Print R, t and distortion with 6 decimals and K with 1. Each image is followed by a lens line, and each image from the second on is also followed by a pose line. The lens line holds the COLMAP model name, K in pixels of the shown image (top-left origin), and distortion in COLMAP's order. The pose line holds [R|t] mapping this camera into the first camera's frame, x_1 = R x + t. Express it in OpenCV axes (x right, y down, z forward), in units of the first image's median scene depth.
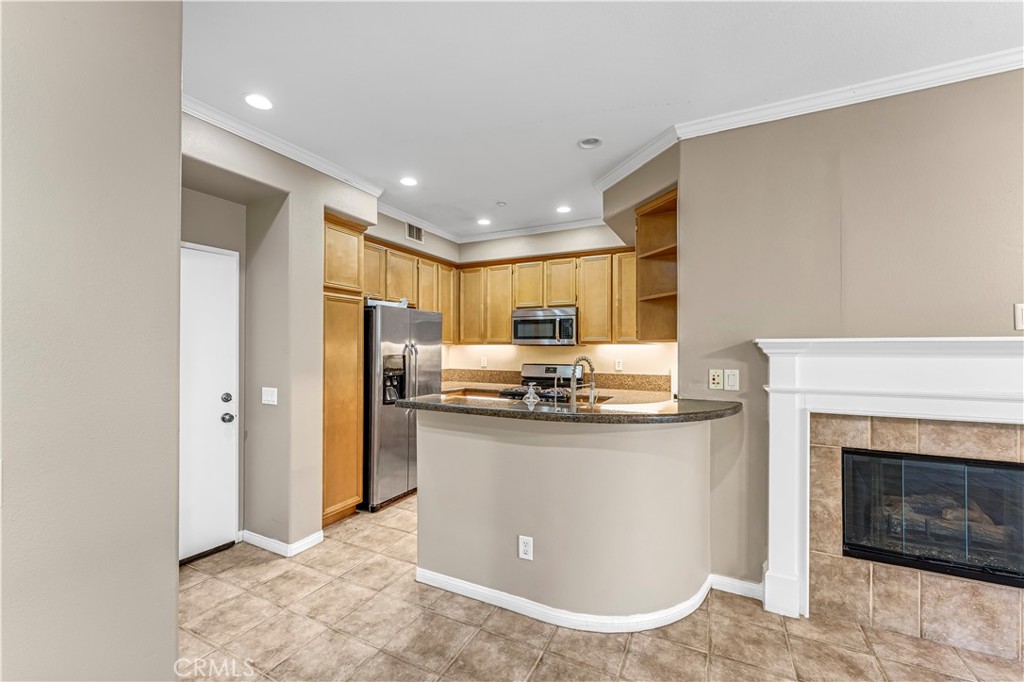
lens RADIAL K [[414.3, 0, 511.1], [0, 414.3, 348.1], [0, 0, 1]] dist [0.001784, 0.000408]
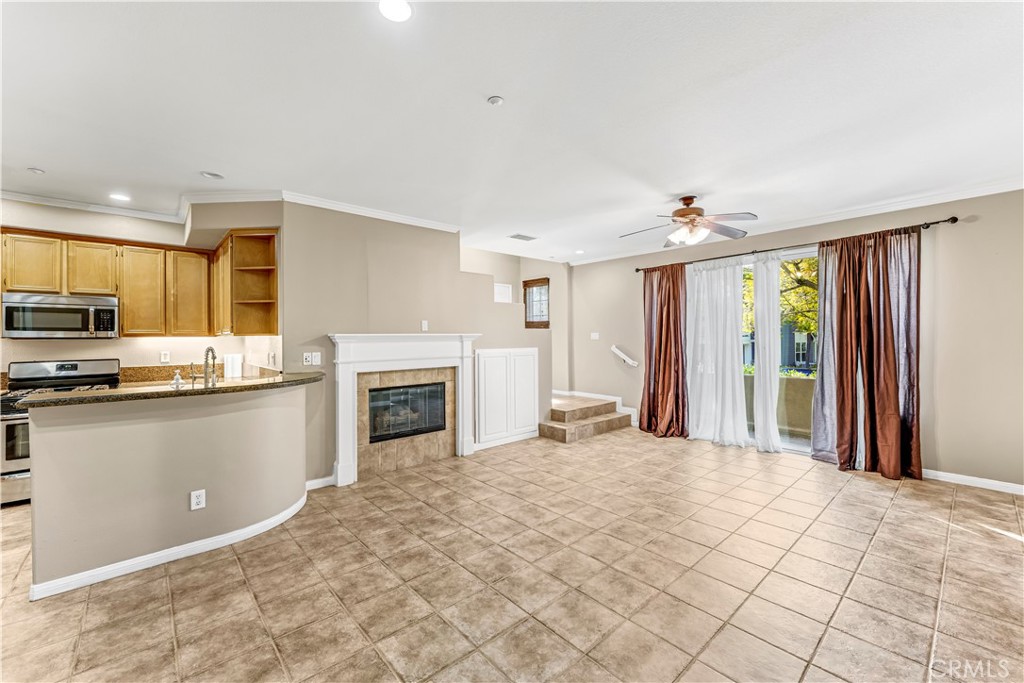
lens RADIAL K [[414.3, 0, 512.2], [0, 414.3, 338.3], [0, 0, 1]] dist [0.001784, 0.000408]
pose [[0.352861, -0.006038, 0.935656, -0.753269], [0.009566, 0.999950, 0.002845, -0.000773], [-0.935627, 0.007946, 0.352901, -0.315613]]
